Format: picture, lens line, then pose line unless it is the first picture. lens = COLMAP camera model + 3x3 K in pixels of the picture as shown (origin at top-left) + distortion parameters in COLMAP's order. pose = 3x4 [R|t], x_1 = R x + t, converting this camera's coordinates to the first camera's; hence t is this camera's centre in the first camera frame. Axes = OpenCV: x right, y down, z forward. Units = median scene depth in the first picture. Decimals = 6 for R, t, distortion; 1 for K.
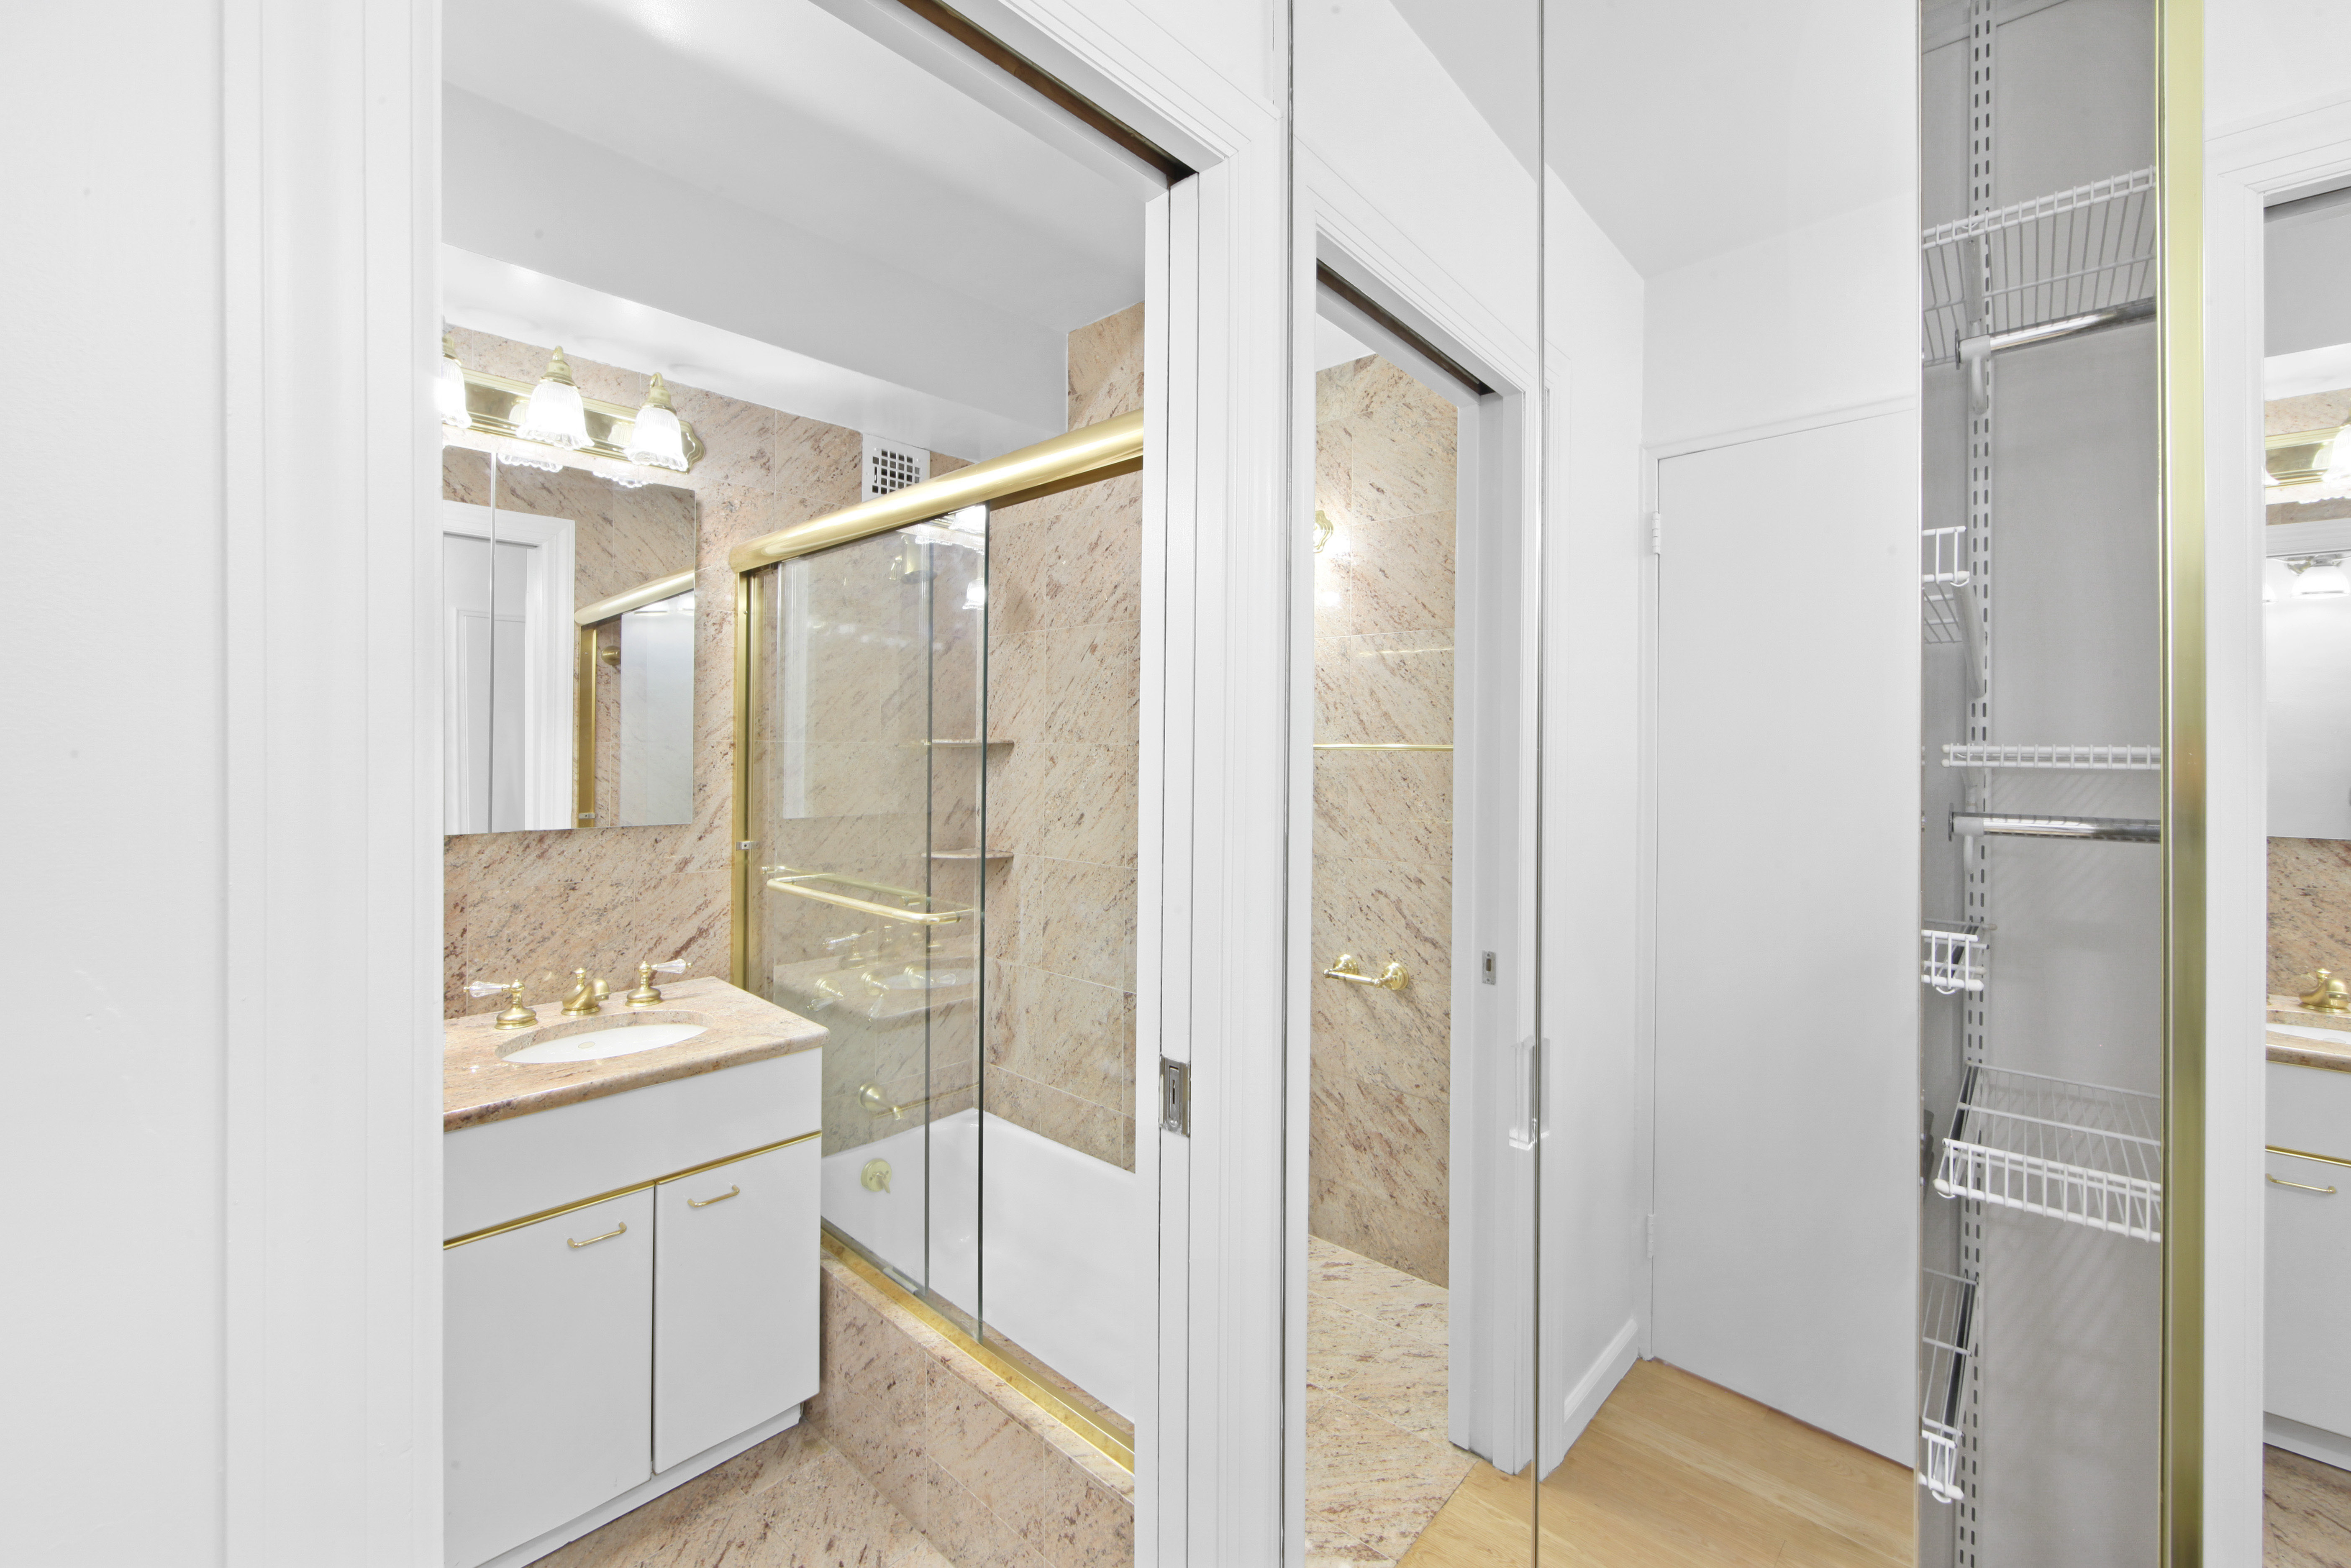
lens RADIAL K [[966.7, 0, 1163.8], [0, 966.7, 746.4], [0, 0, 1]] dist [-0.000504, -0.000105]
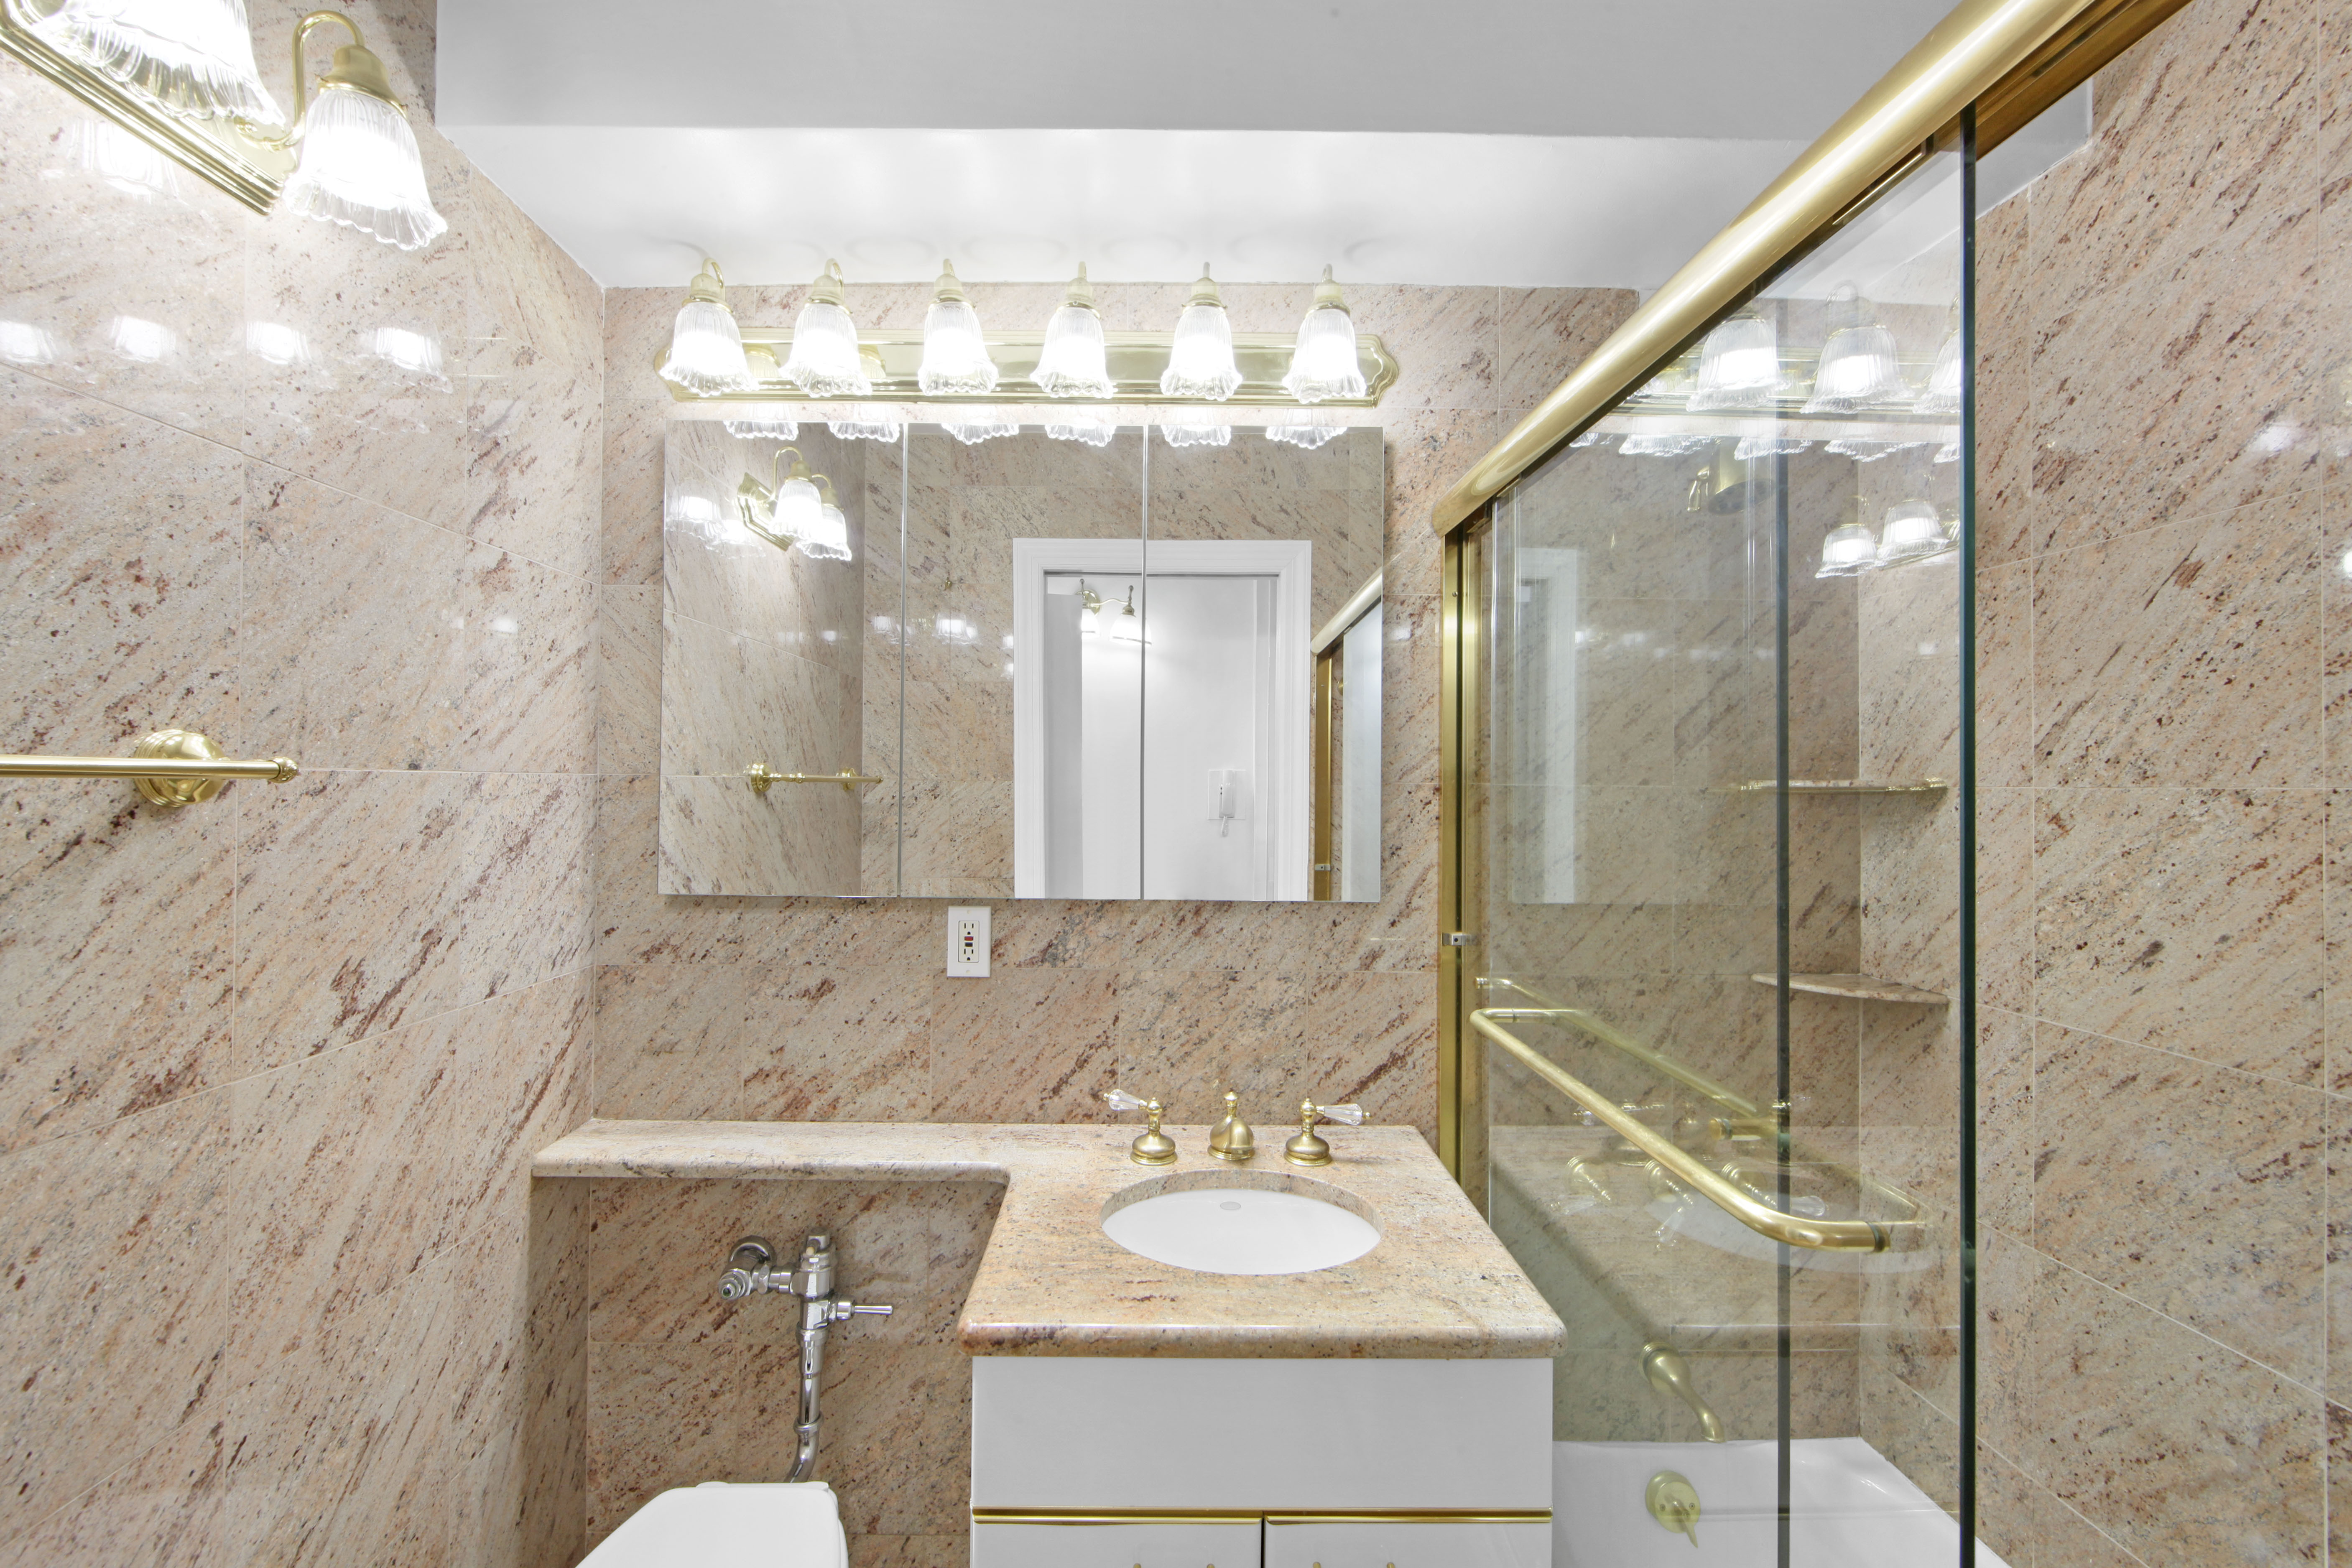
lens RADIAL K [[953.3, 0, 1175.9], [0, 953.3, 770.2], [0, 0, 1]] dist [0.000100, 0.000148]
pose [[0.709622, -0.012487, -0.704471, -0.104631], [-0.002151, 0.999800, -0.019889, -0.001257], [0.704579, 0.015629, 0.709454, 0.397172]]
